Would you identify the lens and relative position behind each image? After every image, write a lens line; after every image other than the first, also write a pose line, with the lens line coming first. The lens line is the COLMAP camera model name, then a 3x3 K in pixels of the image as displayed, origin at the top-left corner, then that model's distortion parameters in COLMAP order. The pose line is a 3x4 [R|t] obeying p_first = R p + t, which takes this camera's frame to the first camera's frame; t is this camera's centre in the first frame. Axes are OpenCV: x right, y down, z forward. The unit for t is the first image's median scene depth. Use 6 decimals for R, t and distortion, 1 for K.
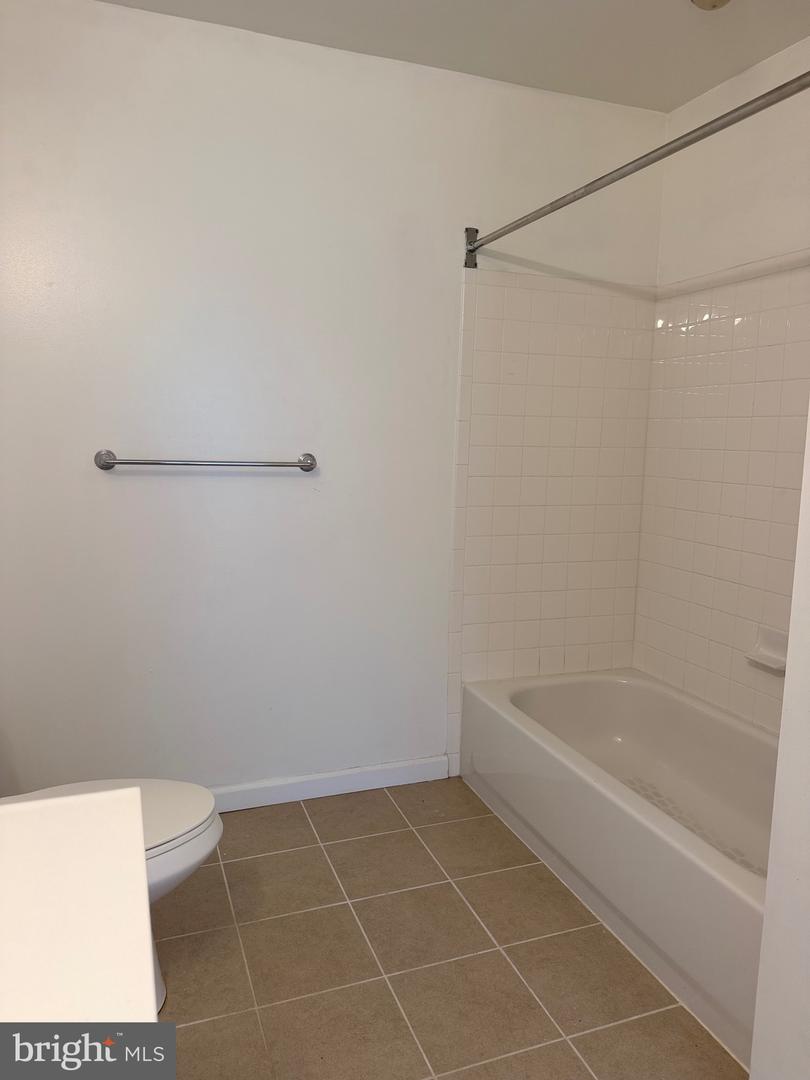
lens RADIAL K [[768.7, 0, 398.0], [0, 768.7, 538.1], [0, 0, 1]] dist [0.060343, -0.042563]
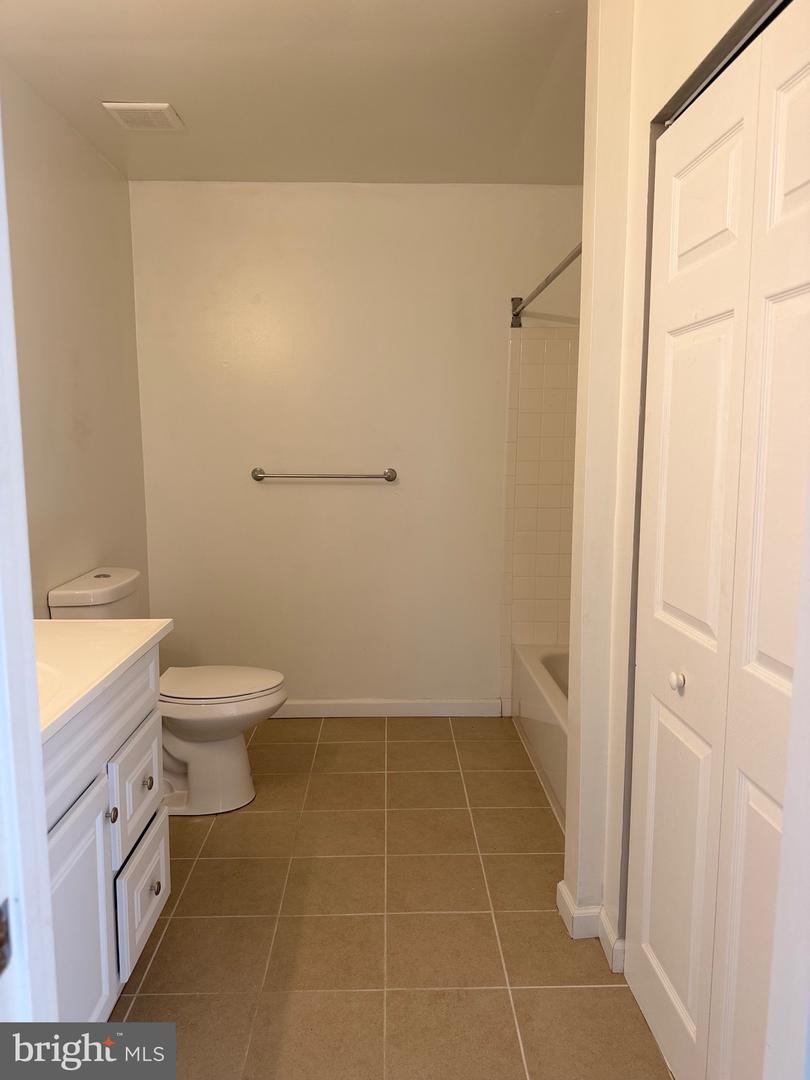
lens RADIAL K [[768.7, 0, 411.0], [0, 768.7, 540.1], [0, 0, 1]] dist [0.060343, -0.042563]
pose [[0.947489, 0.019271, -0.319207, 0.354170], [-0.024536, 0.999621, -0.012480, 0.035826], [0.318845, 0.019657, 0.947603, -0.304412]]
